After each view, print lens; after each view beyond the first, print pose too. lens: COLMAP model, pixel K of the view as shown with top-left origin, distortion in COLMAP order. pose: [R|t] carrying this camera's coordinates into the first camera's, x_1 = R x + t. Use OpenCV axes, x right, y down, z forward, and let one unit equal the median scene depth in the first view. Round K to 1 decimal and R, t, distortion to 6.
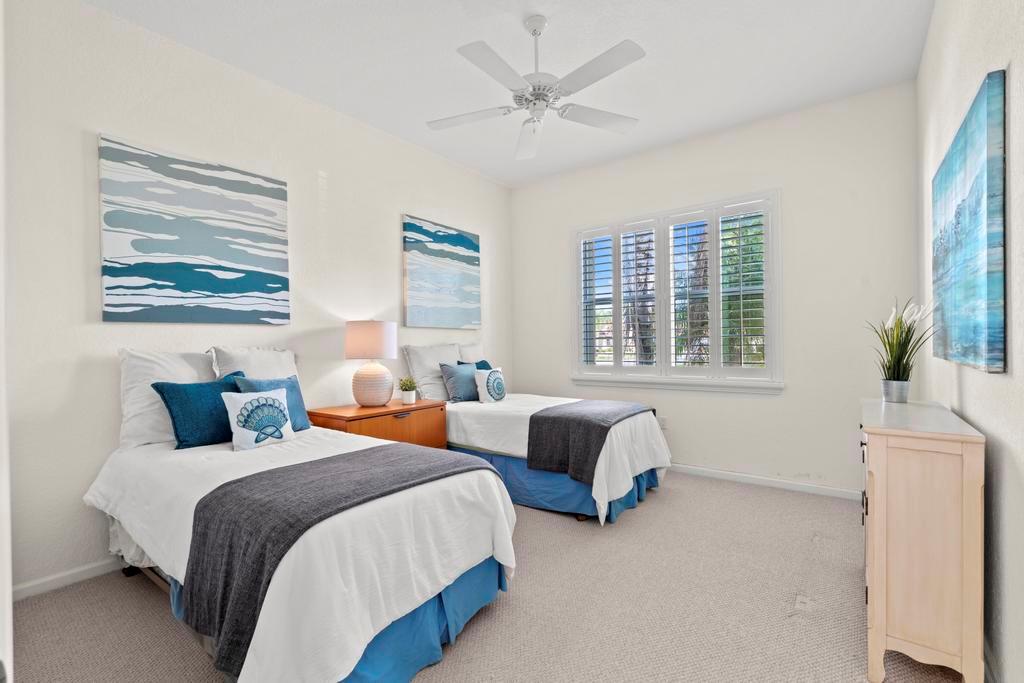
lens RADIAL K [[454.0, 0, 512.0], [0, 454.0, 341.5], [0, 0, 1]] dist [-0.001455, -0.000372]
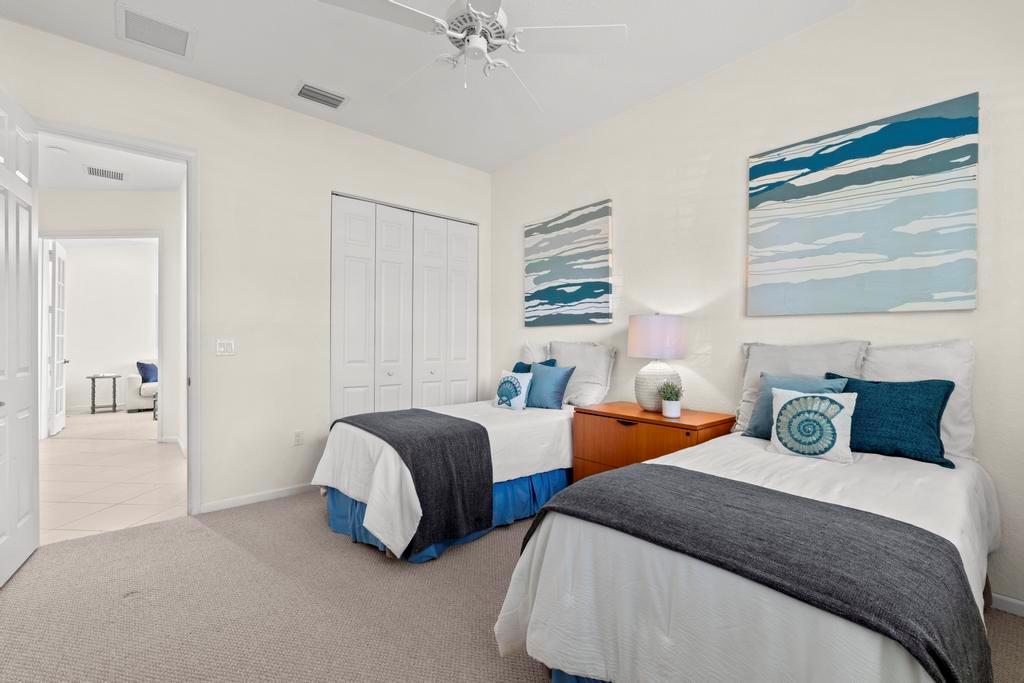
lens RADIAL K [[454.0, 0, 512.0], [0, 454.0, 341.5], [0, 0, 1]] dist [-0.001455, -0.000372]
pose [[-0.208655, 0.009099, -0.977947, 0.698300], [0.001760, 0.999959, 0.008928, -0.001459], [0.977988, 0.000142, -0.208662, 1.032443]]
